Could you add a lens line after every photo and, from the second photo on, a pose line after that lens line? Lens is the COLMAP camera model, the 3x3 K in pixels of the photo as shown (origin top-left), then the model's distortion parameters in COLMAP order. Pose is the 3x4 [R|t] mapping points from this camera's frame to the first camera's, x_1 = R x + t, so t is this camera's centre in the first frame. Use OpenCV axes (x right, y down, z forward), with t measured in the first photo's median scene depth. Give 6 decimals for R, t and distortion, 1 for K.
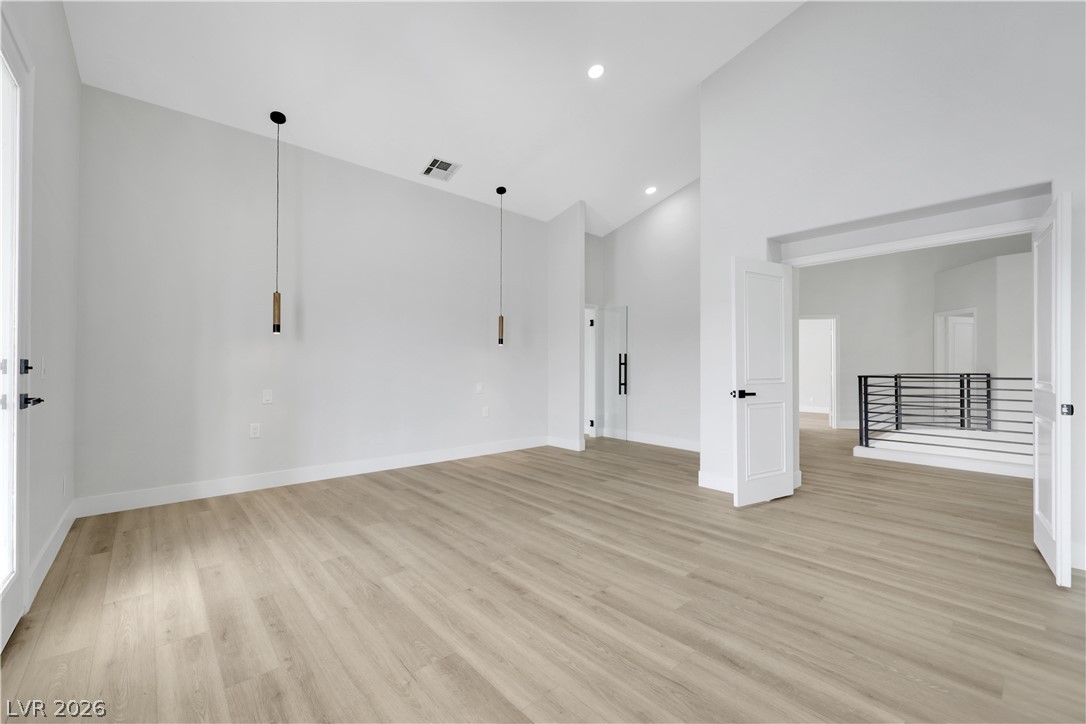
lens RADIAL K [[450.5, 0, 550.2], [0, 450.5, 365.0], [0, 0, 1]] dist [-0.001997, 0.000120]
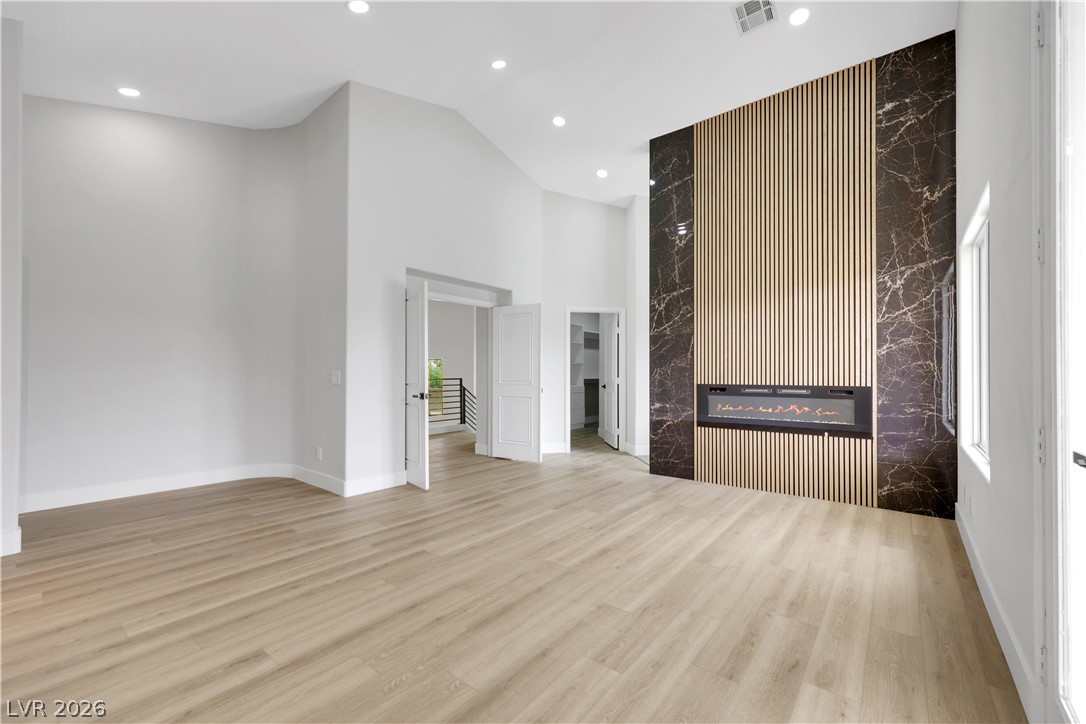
lens RADIAL K [[448.2, 0, 532.9], [0, 448.2, 365.0], [0, 0, 1]] dist [0.003051, 0.000252]
pose [[-0.150841, 0.013931, 0.988460, -1.086452], [-0.004907, 0.999878, -0.014840, -0.010533], [-0.988546, -0.007089, -0.150754, 1.158808]]
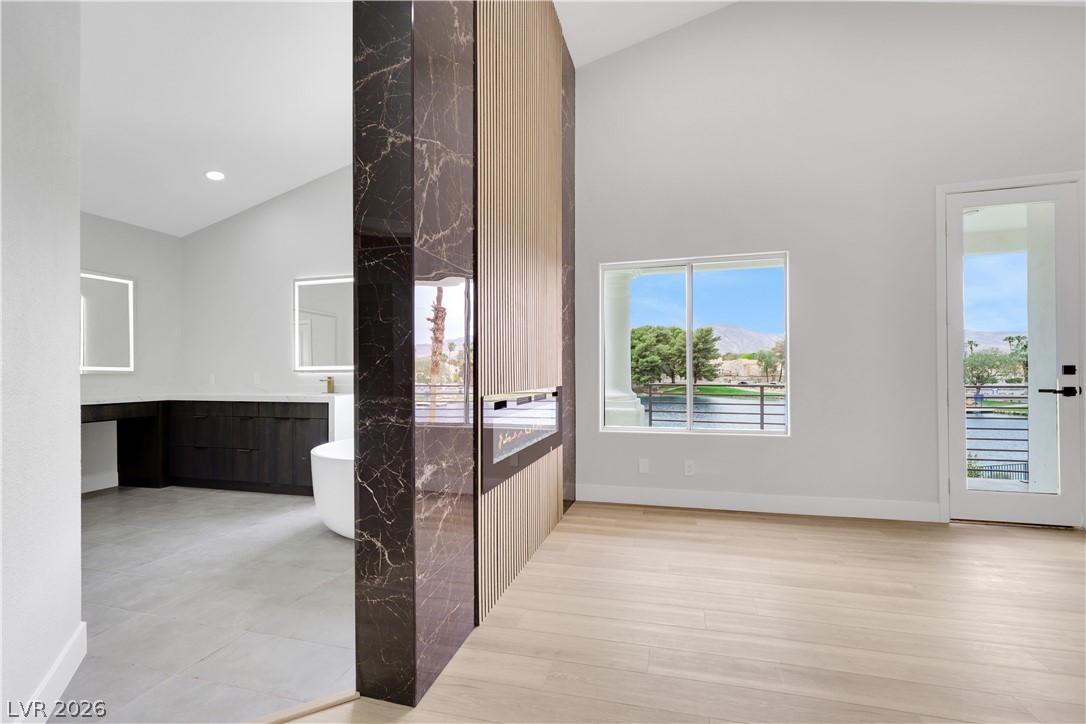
lens RADIAL K [[450.5, 0, 549.8], [0, 450.5, 374.0], [0, 0, 1]] dist [-0.001997, 0.000120]
pose [[-0.837025, 0.008221, -0.547103, 0.846720], [0.013393, 0.999895, -0.005465, 0.001434], [0.547001, -0.011902, -0.837048, 0.960041]]
